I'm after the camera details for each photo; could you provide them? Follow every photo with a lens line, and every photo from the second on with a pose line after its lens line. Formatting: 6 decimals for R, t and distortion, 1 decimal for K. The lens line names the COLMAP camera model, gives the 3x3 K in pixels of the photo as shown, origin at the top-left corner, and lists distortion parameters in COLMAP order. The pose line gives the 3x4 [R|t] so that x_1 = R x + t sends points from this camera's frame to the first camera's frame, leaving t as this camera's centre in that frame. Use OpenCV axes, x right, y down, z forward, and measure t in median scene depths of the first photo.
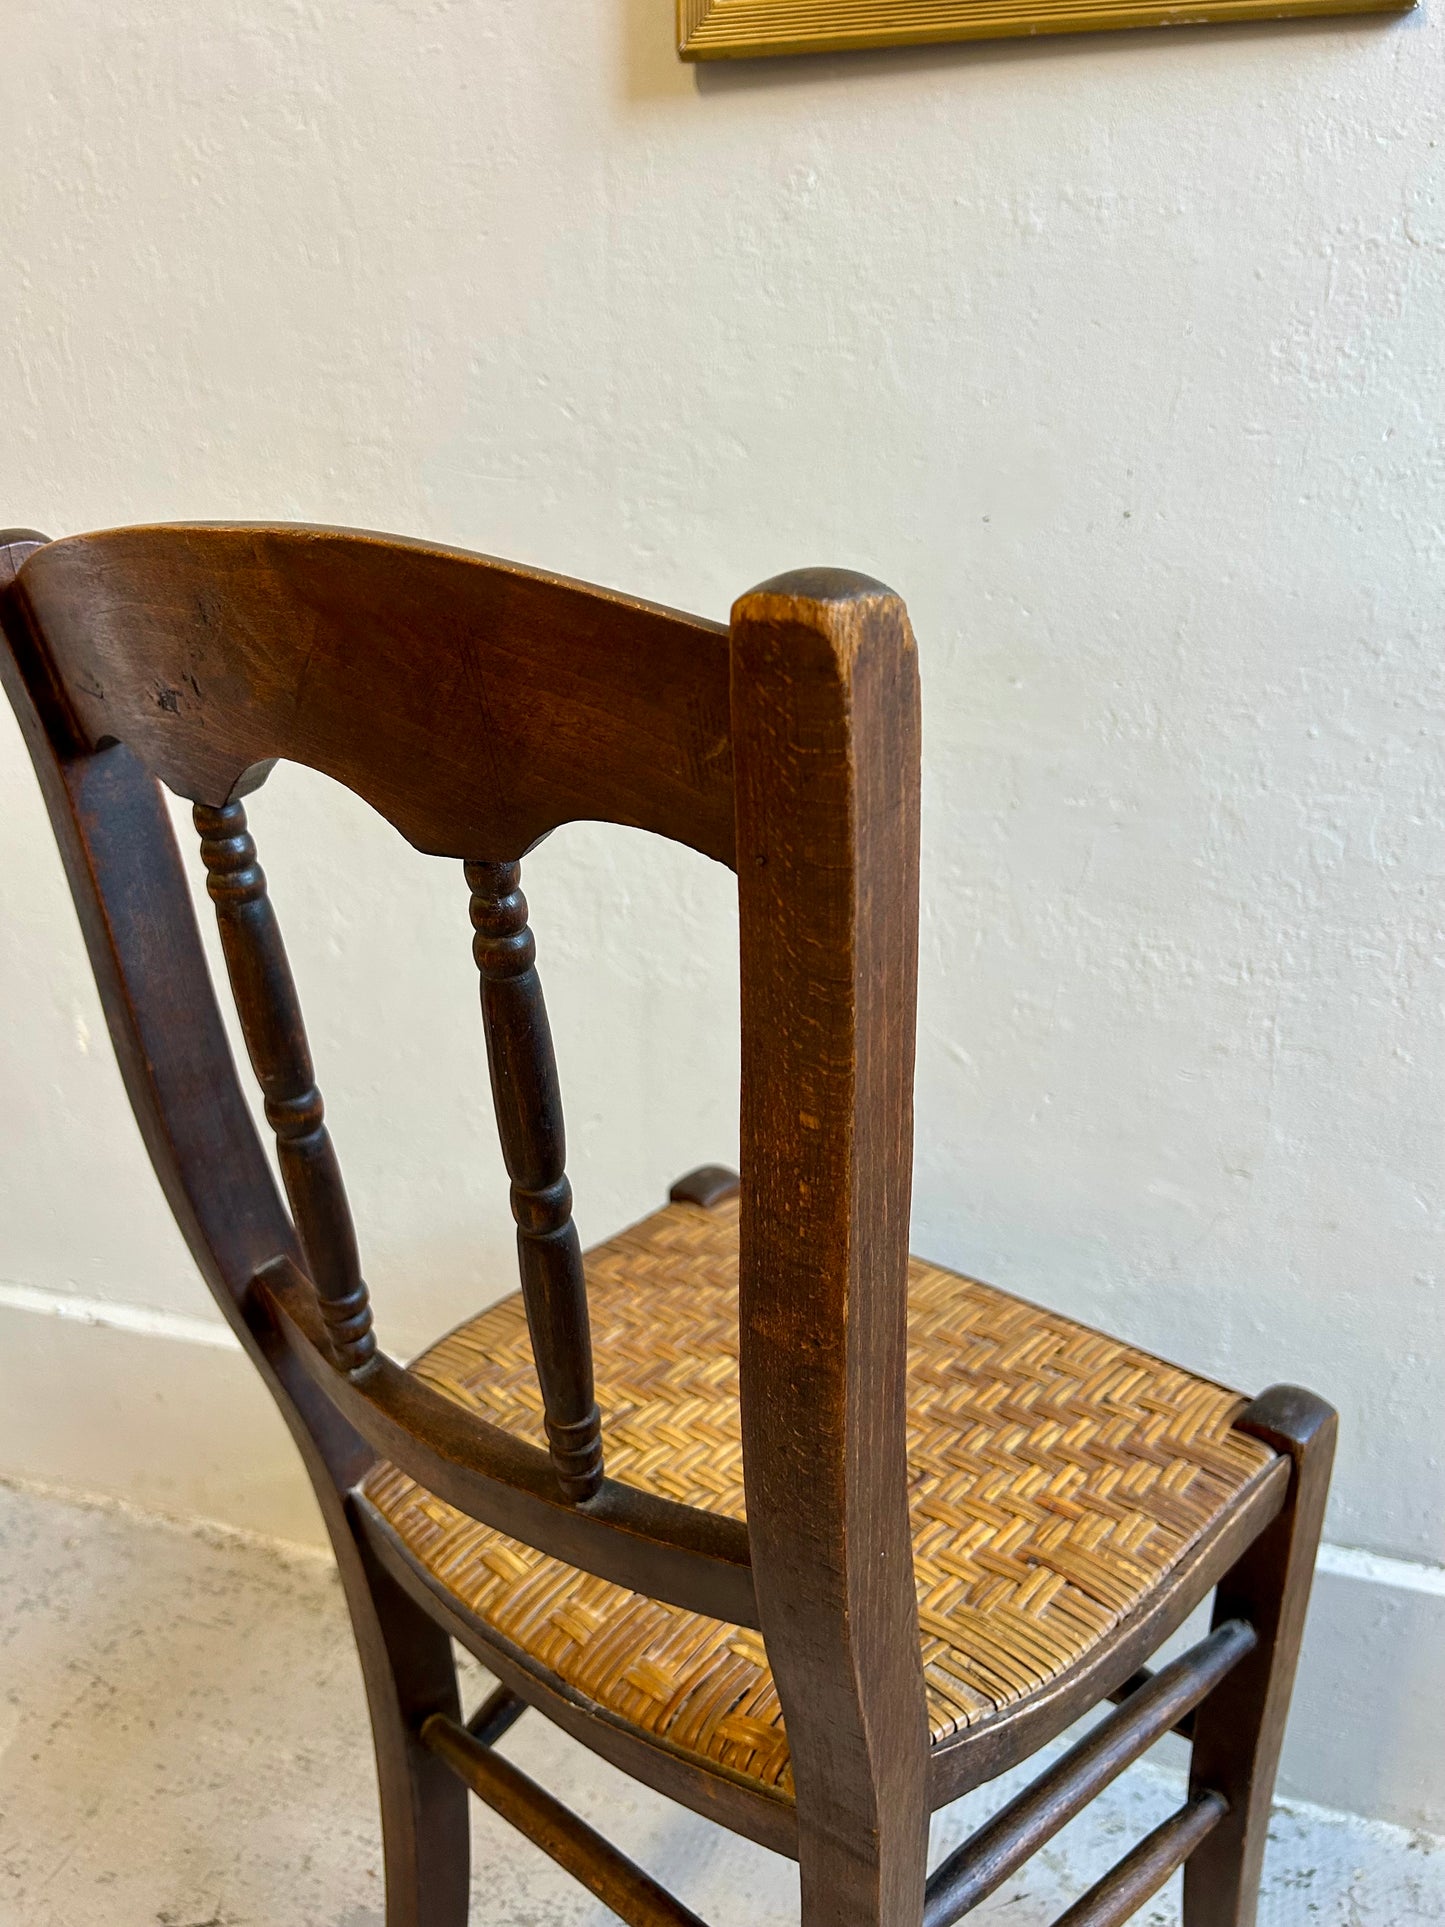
lens RADIAL K [[1467.9, 0, 705.5], [0, 1467.9, 977.8], [0, 0, 1]] dist [0.023370, -0.036662]
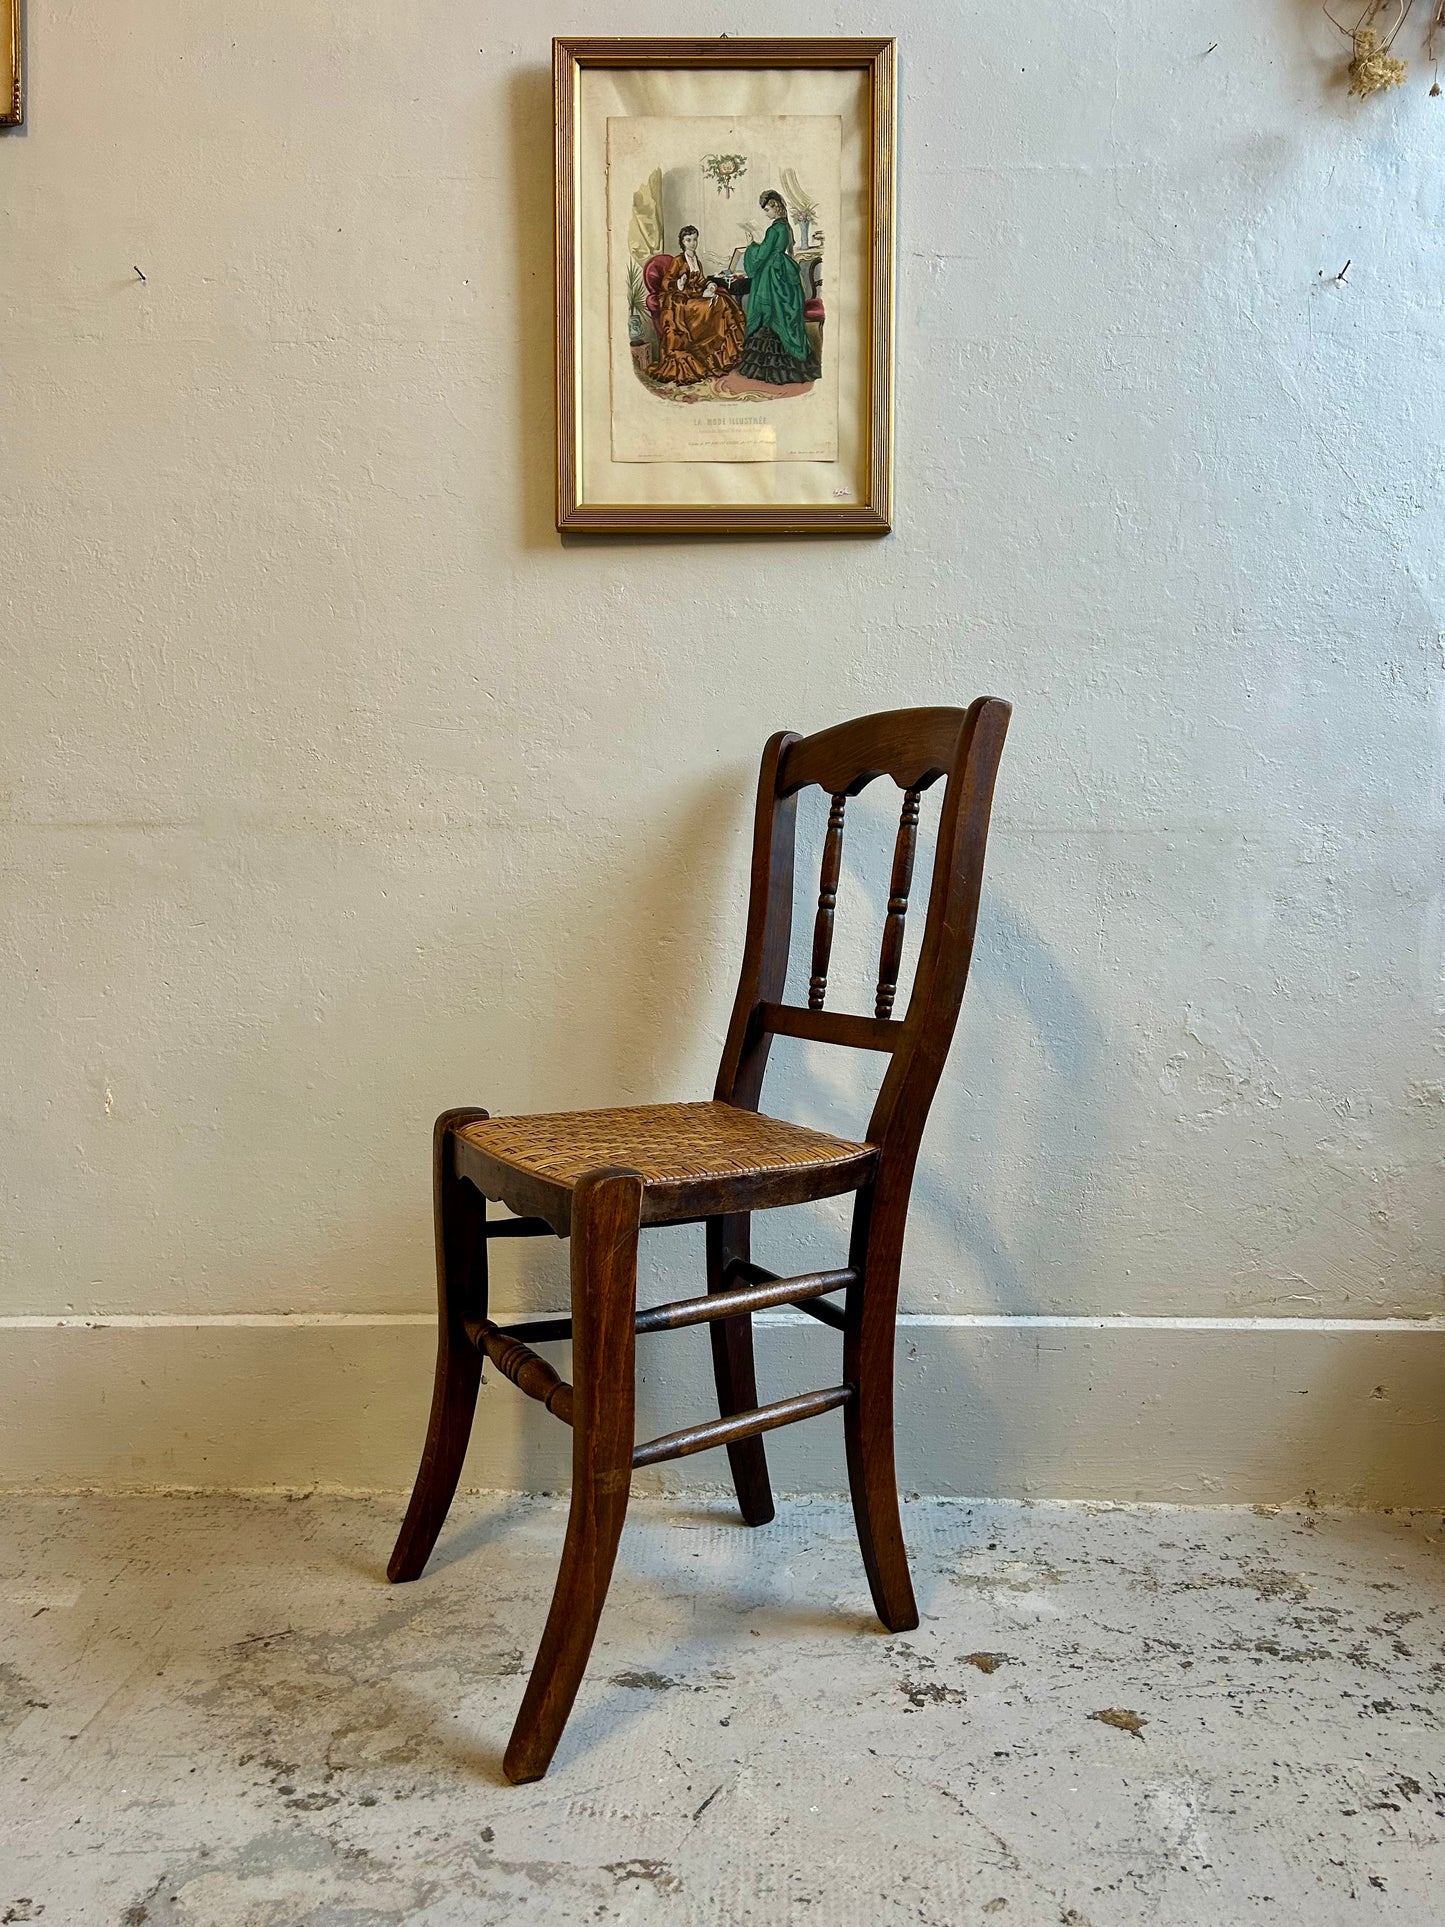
lens RADIAL K [[1467.9, 0, 711.8], [0, 1467.9, 967.8], [0, 0, 1]] dist [0.023370, -0.036662]
pose [[0.954645, -0.009341, 0.297601, -0.374698], [0.095826, 0.955968, -0.277385, 0.474696], [-0.281906, 0.293322, 0.913505, -0.653504]]
